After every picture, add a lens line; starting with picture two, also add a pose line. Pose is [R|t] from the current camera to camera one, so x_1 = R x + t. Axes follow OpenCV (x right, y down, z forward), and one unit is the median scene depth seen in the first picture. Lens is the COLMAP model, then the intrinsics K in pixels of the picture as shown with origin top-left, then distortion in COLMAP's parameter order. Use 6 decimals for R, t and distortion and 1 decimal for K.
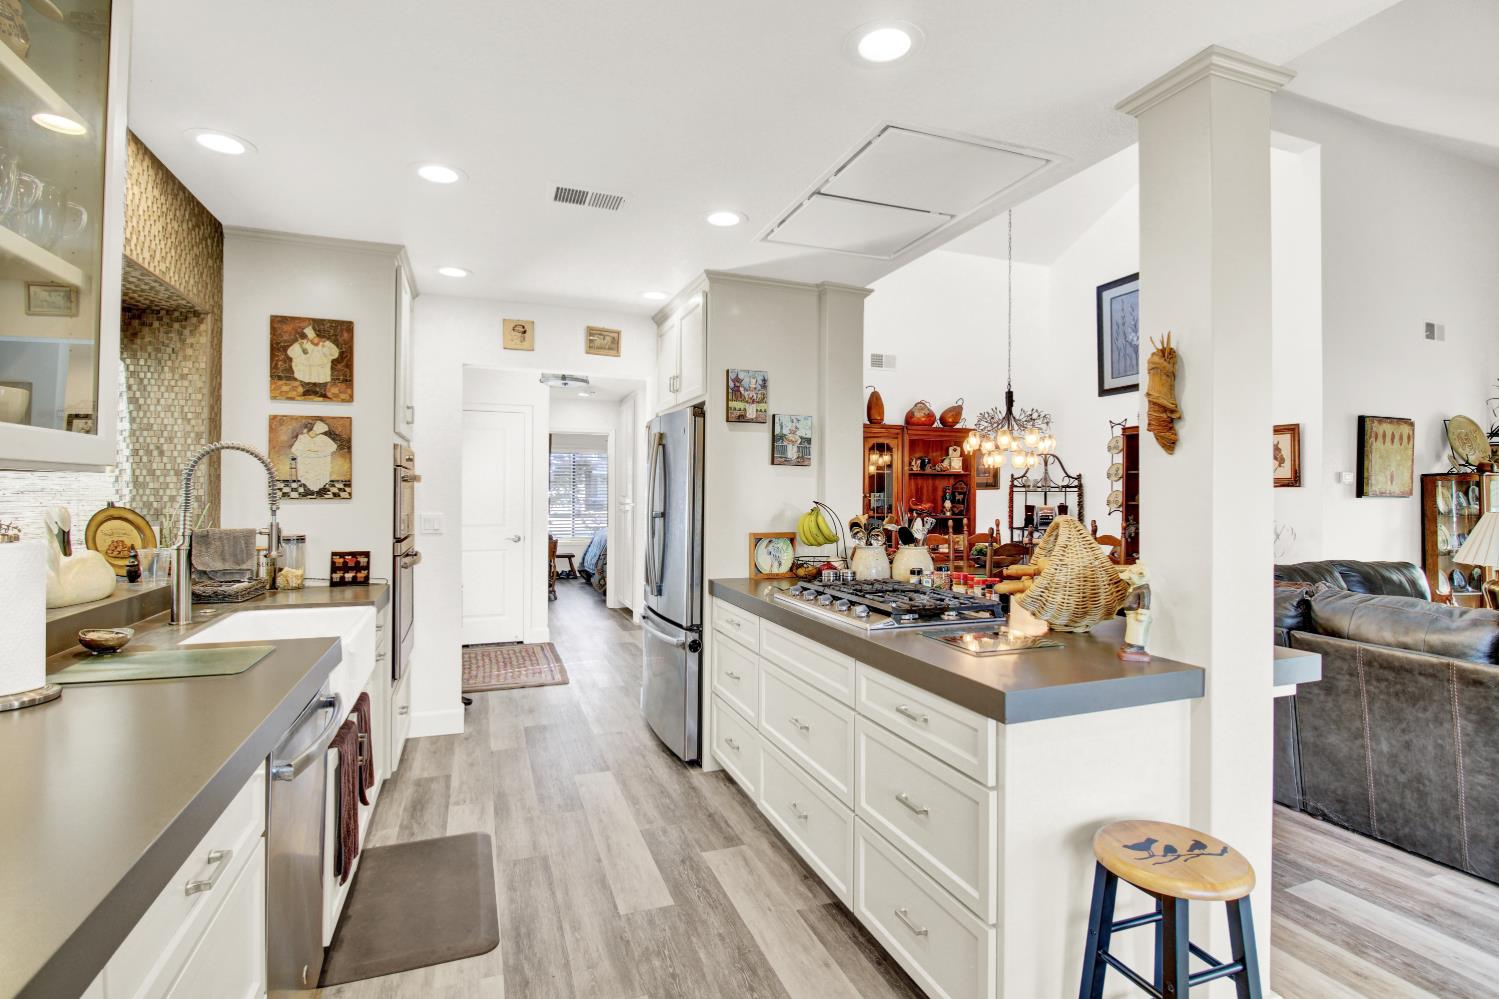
lens RADIAL K [[723.4, 0, 760.2], [0, 723.4, 490.7], [0, 0, 1]] dist [0.001093, -0.014232]
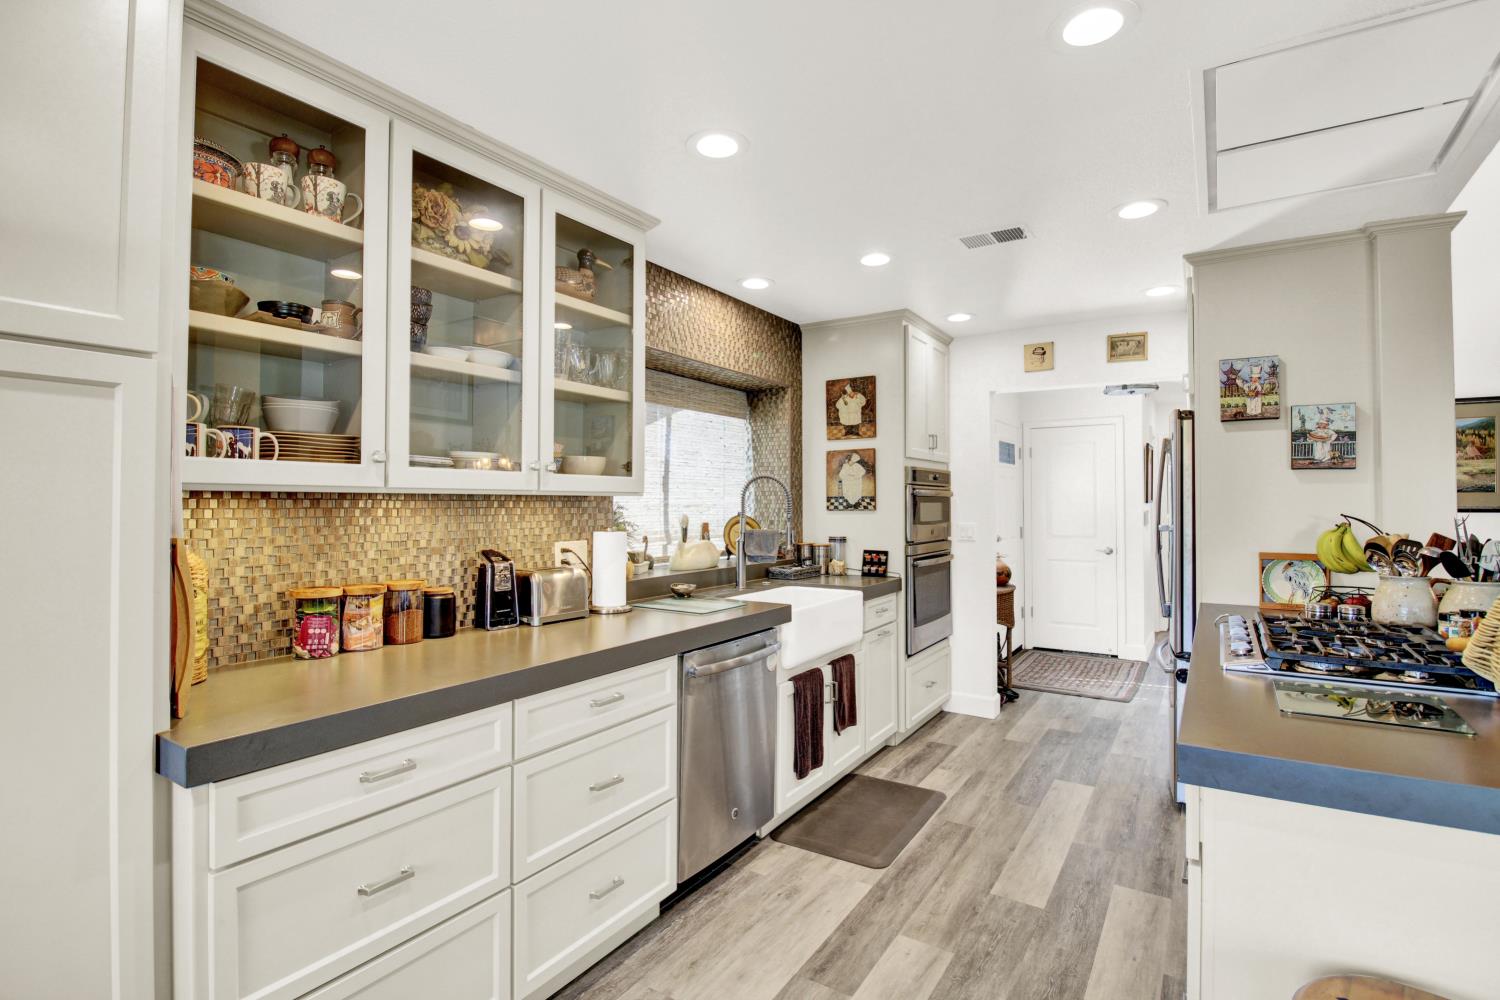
lens RADIAL K [[712.0, 0, 754.7], [0, 712.0, 493.2], [0, 0, 1]] dist [0.001659, -0.015509]
pose [[0.588239, -0.017850, -0.808490, 0.359412], [0.006865, 0.999831, -0.017080, 0.000454], [0.808658, 0.004497, 0.588262, 0.061800]]
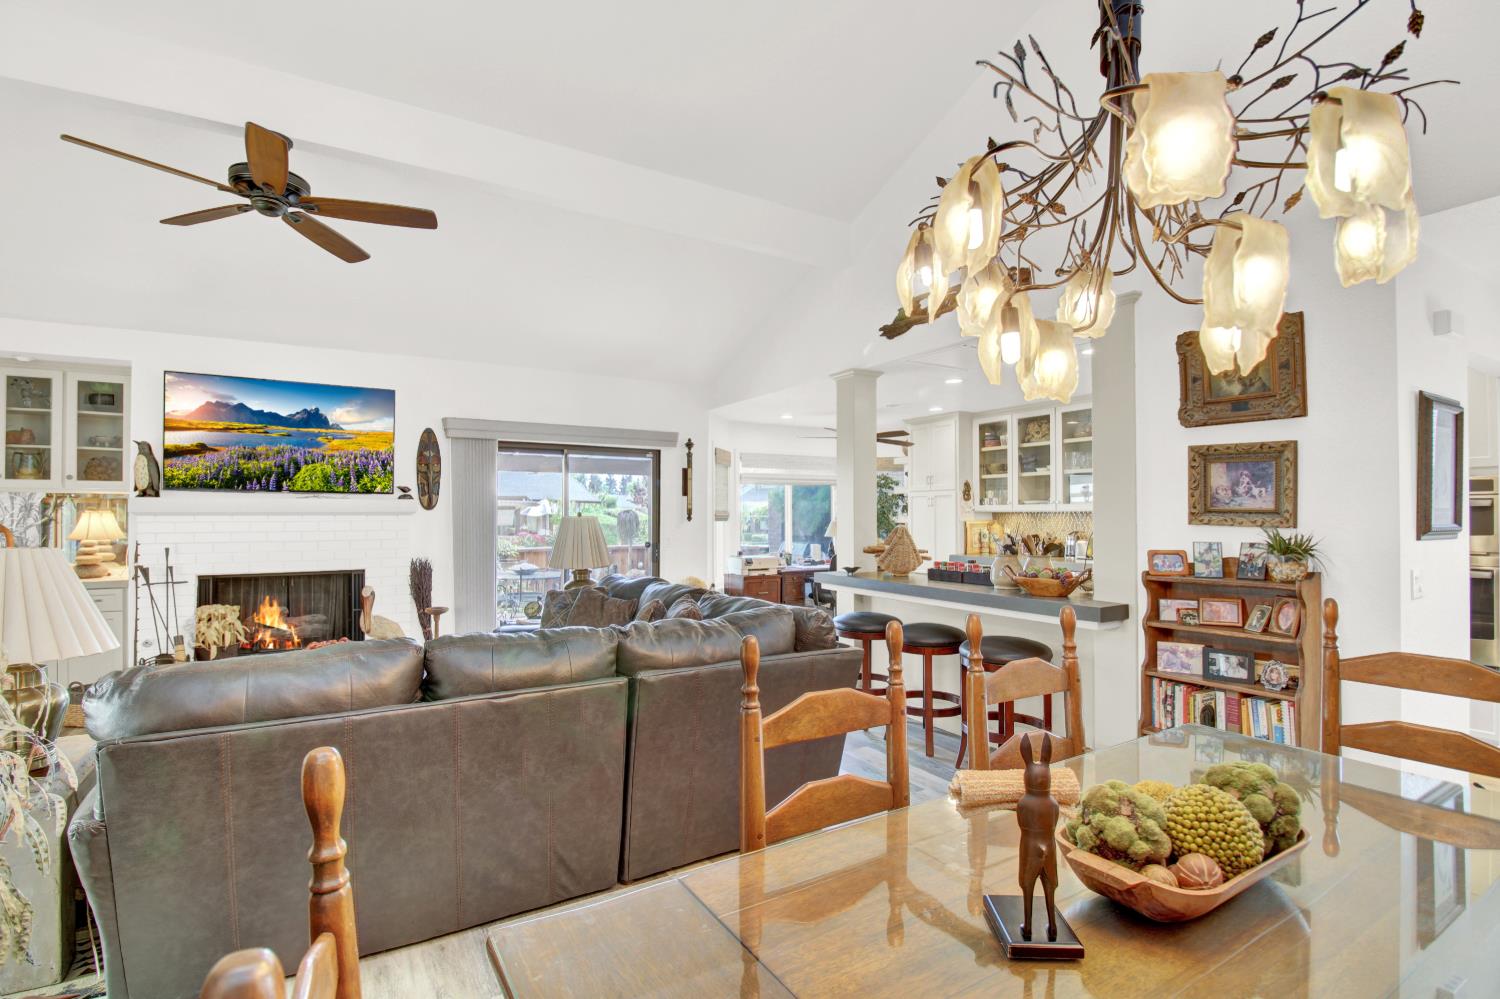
lens RADIAL K [[706.3, 0, 744.9], [0, 706.3, 511.8], [0, 0, 1]] dist [0.001972, 0.000283]
pose [[-0.984970, -0.006616, -0.172598, 0.938178], [-0.005101, 0.999944, -0.009221, 0.012870], [0.172649, -0.008202, -0.984949, 2.249216]]
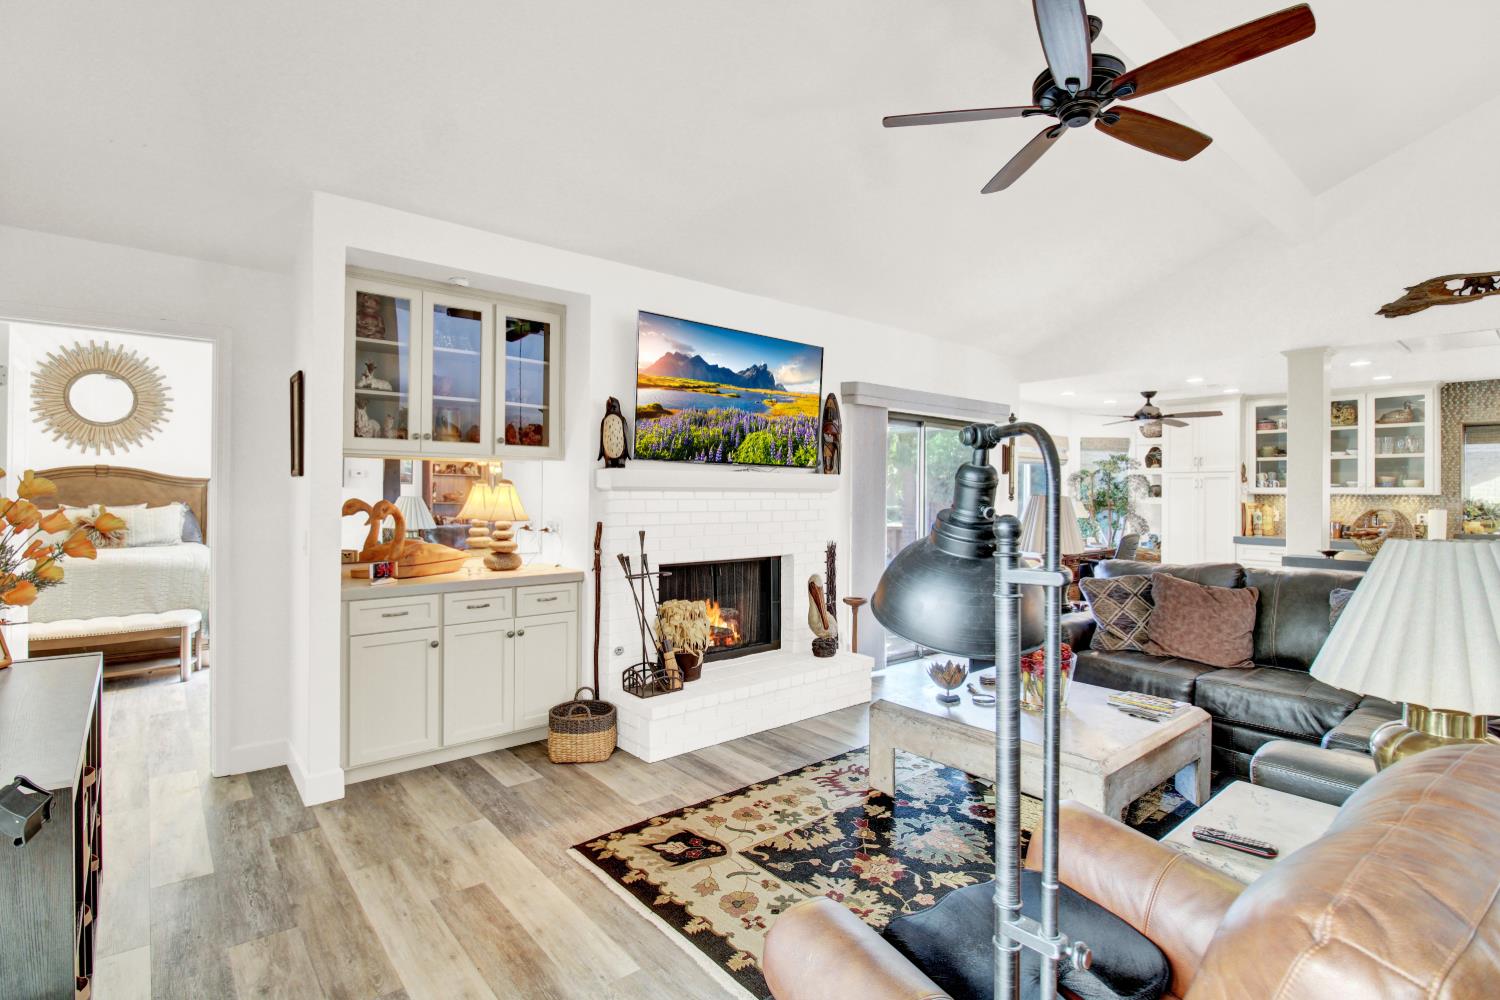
lens RADIAL K [[705.7, 0, 757.7], [0, 705.7, 493.1], [0, 0, 1]] dist [0.001648, -0.015298]
pose [[-0.942814, -0.013940, -0.333027, 2.157164], [-0.012434, 0.999901, -0.006653, 0.021777], [0.333087, -0.002132, -0.942894, 1.738900]]
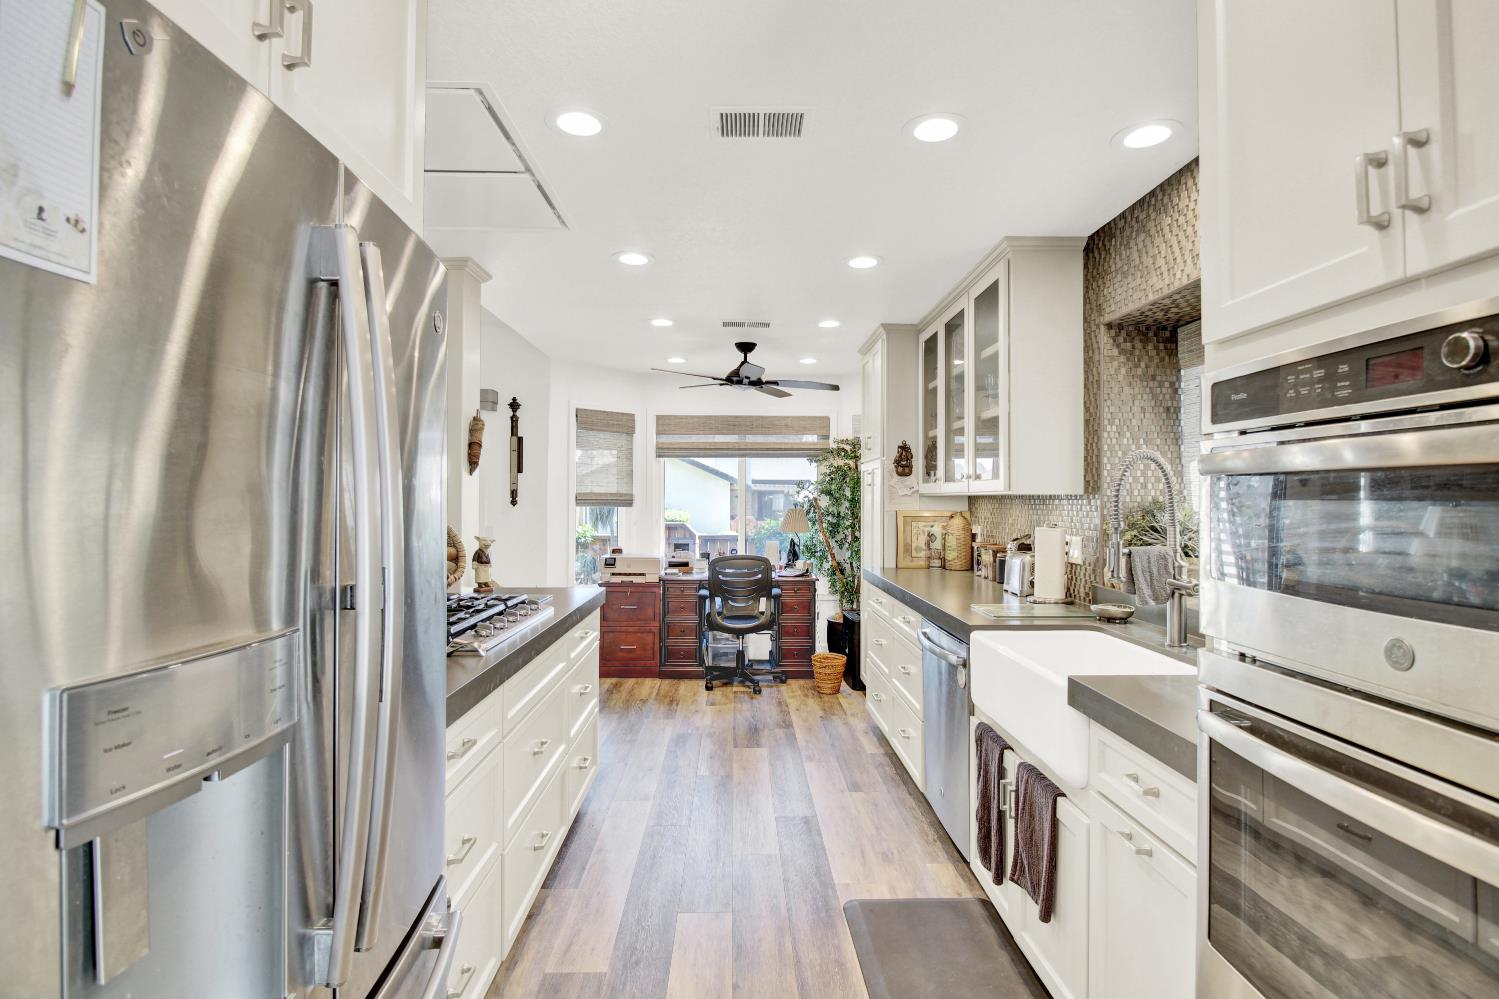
lens RADIAL K [[750.2, 0, 755.6], [0, 750.2, 489.4], [0, 0, 1]] dist [-0.000764, -0.001286]
pose [[-0.941317, -0.007666, 0.337436, -0.439208], [-0.013252, 0.999811, -0.014253, 0.000672], [-0.337263, -0.017888, -0.941241, 1.517796]]
